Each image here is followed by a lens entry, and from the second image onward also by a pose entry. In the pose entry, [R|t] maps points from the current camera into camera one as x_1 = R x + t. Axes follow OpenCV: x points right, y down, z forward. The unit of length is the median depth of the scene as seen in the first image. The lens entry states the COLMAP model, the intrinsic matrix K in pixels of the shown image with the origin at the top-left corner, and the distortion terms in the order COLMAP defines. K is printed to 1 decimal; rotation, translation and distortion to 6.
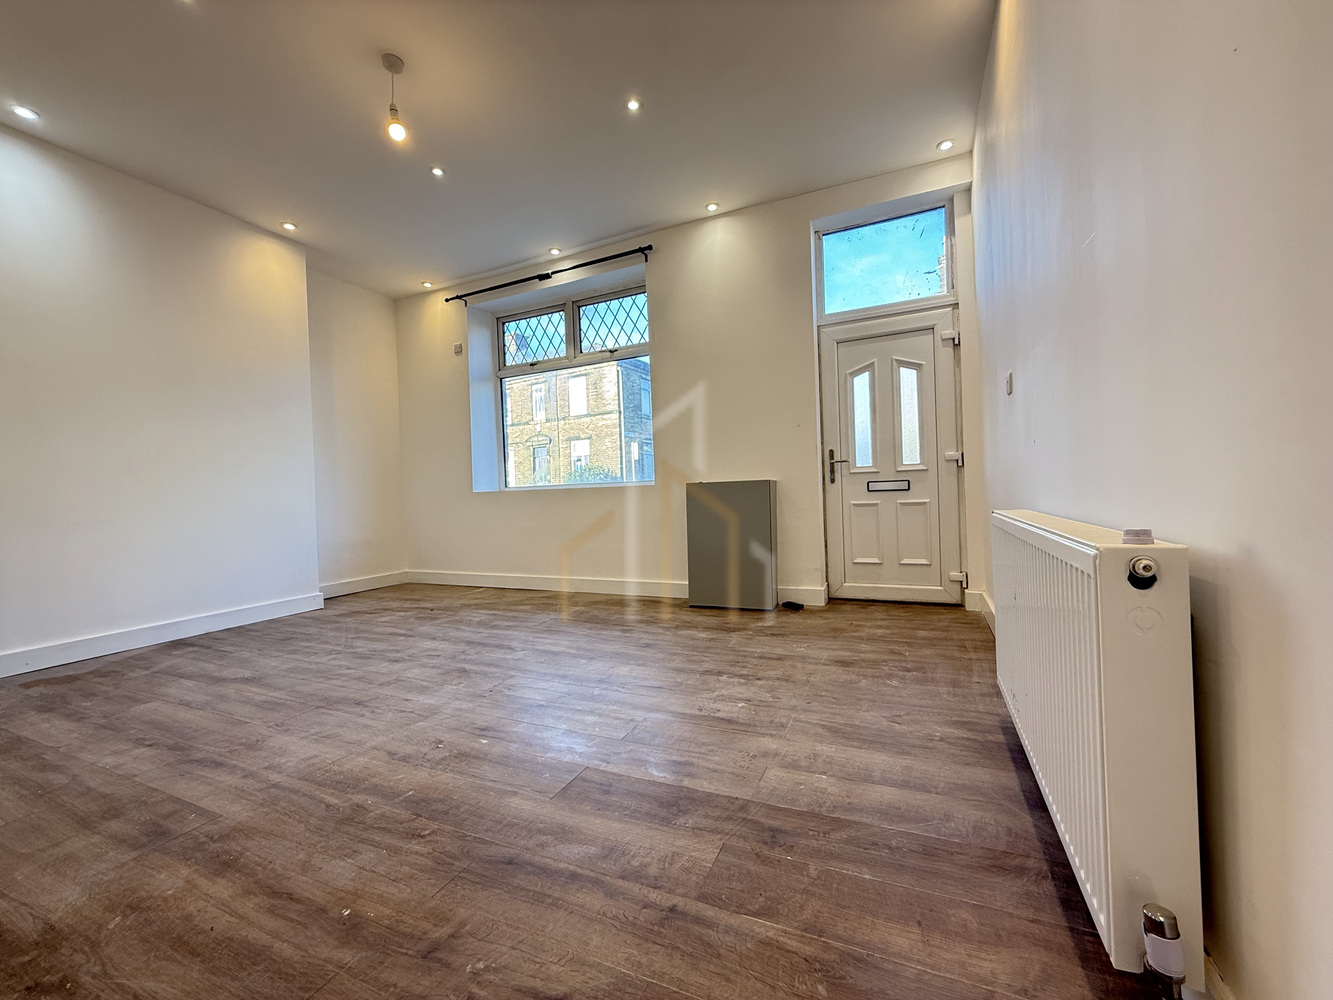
lens RADIAL K [[531.6, 0, 662.5], [0, 531.6, 498.8], [0, 0, 1]] dist [0.000166, 0.000255]
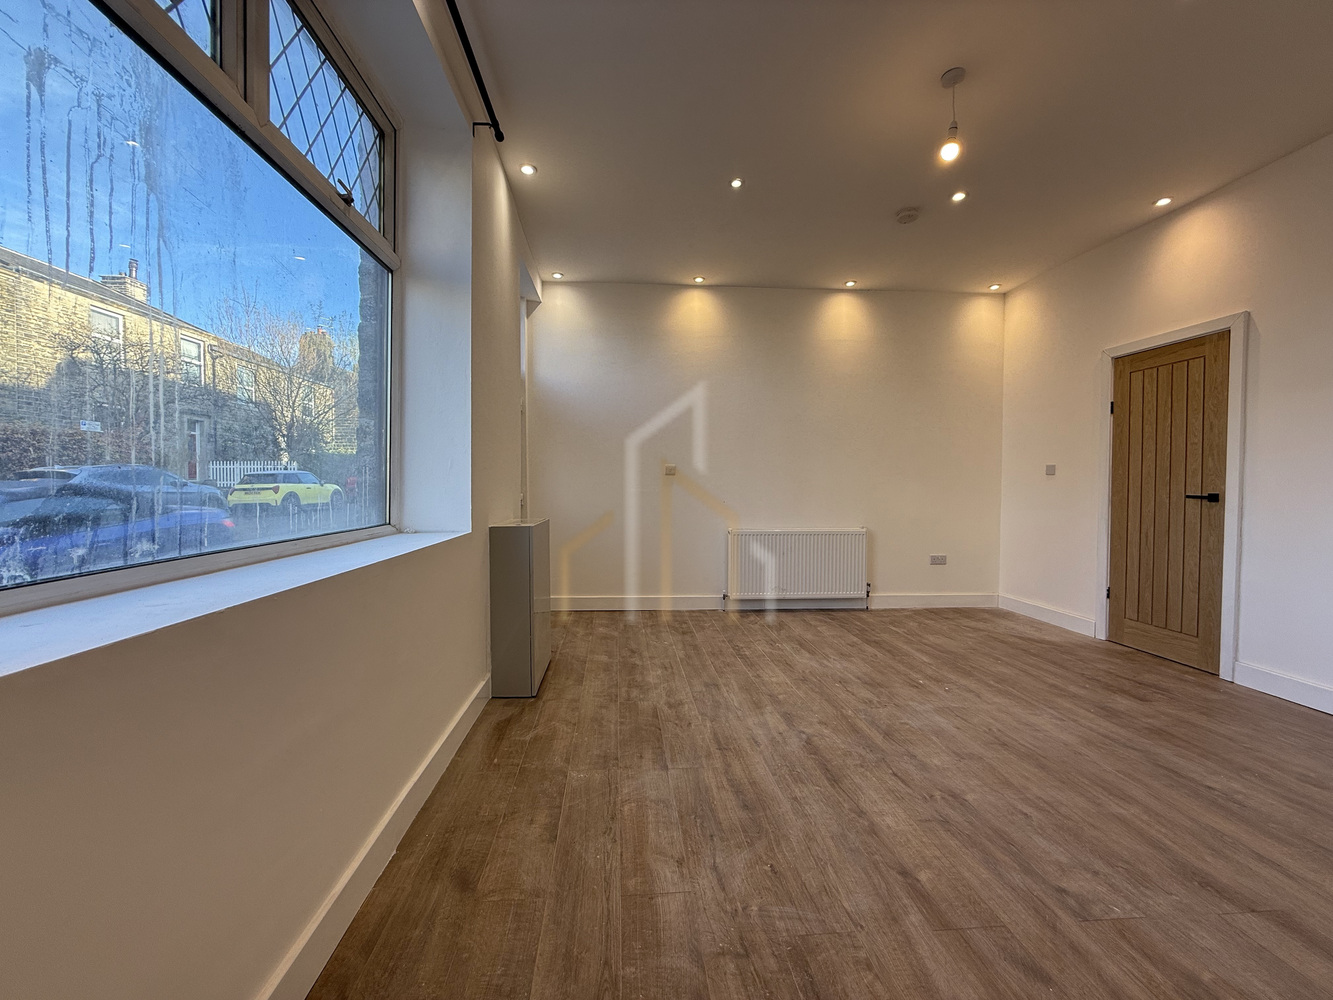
lens RADIAL K [[530.5, 0, 662.9], [0, 530.5, 499.6], [0, 0, 1]] dist [-0.000506, 0.000255]
pose [[-0.493008, 0.008450, 0.869984, -1.047741], [0.022545, 0.999741, 0.003066, -0.100699], [-0.869733, 0.021125, -0.493070, 1.897820]]
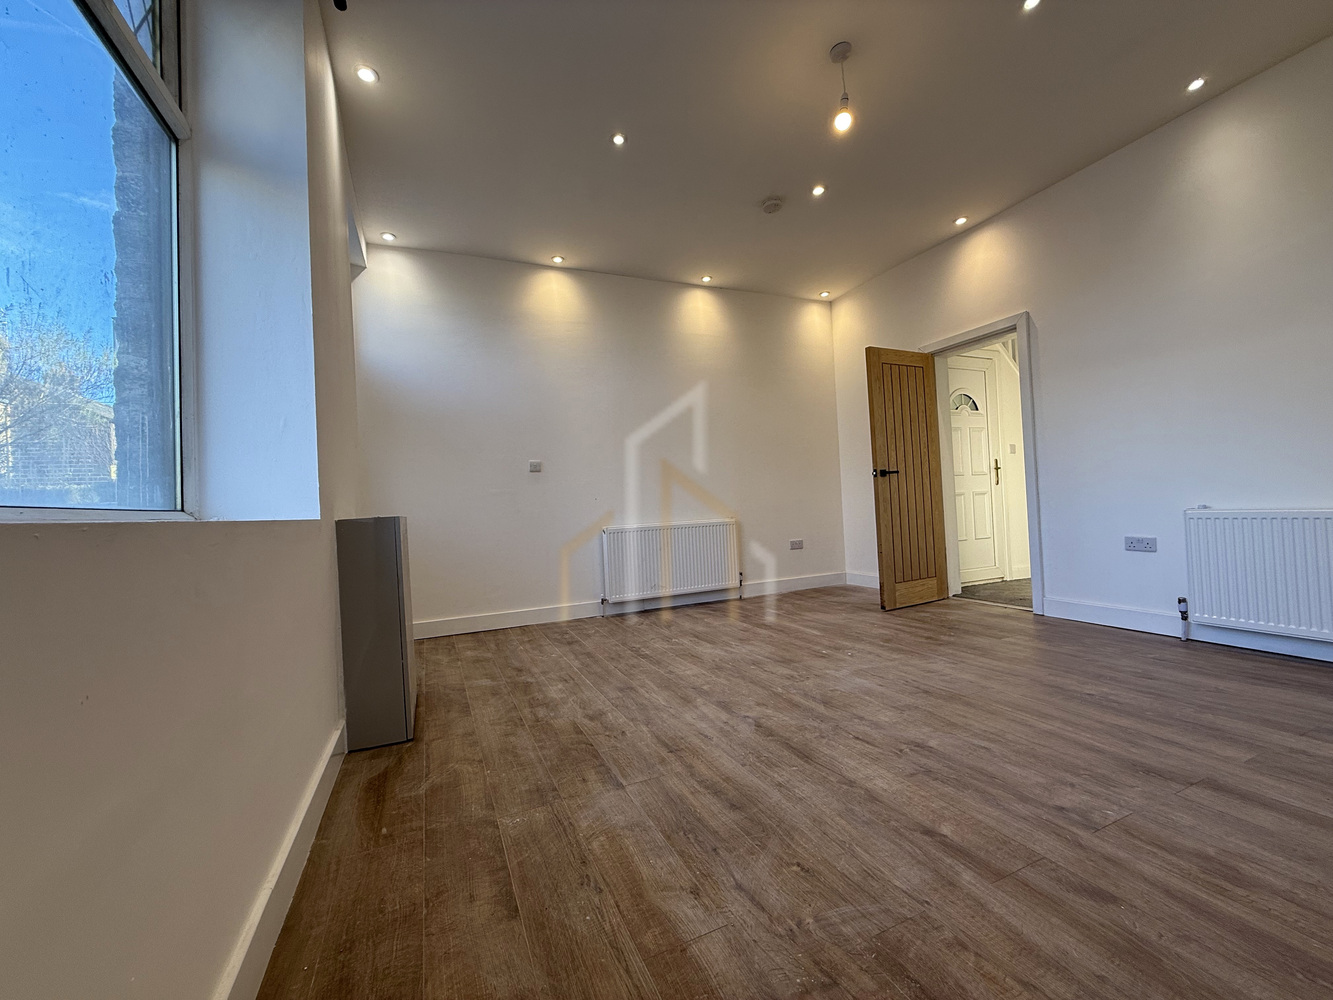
lens RADIAL K [[531.1, 0, 662.6], [0, 531.1, 498.7], [0, 0, 1]] dist [-0.000746, 0.000553]
pose [[-0.747970, 0.080032, 0.658890, -0.830864], [0.083514, 0.996162, -0.026194, -0.016943], [-0.658458, 0.035434, -0.751783, 1.953996]]
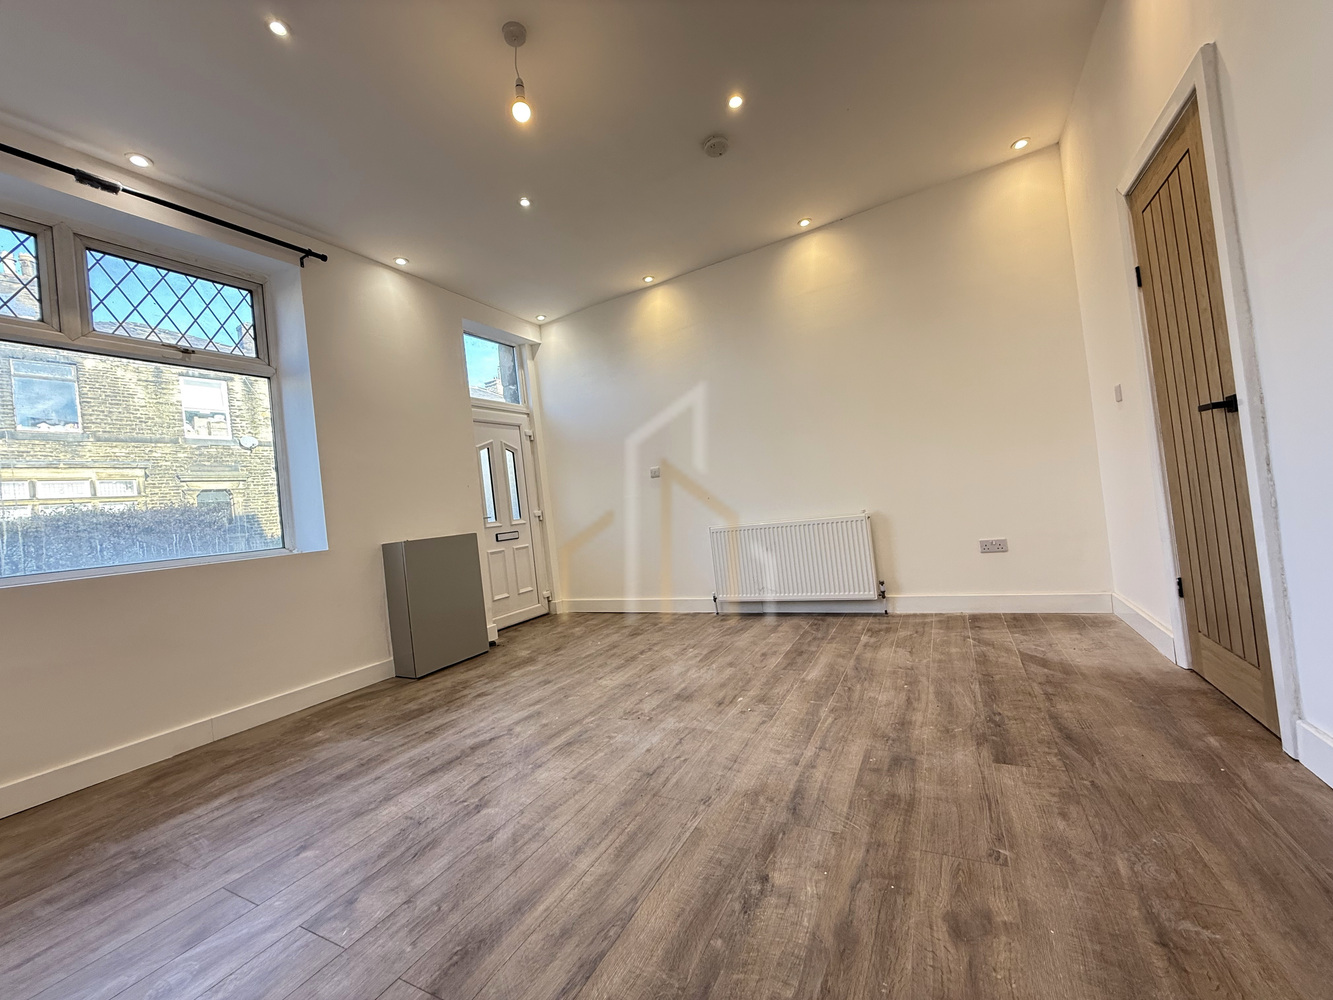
lens RADIAL K [[531.1, 0, 662.6], [0, 531.1, 498.7], [0, 0, 1]] dist [-0.000746, 0.000553]
pose [[0.062137, 0.045848, 0.997014, -1.306832], [0.119522, 0.991414, -0.053039, -0.001779], [-0.990885, 0.122461, 0.056124, 0.803682]]
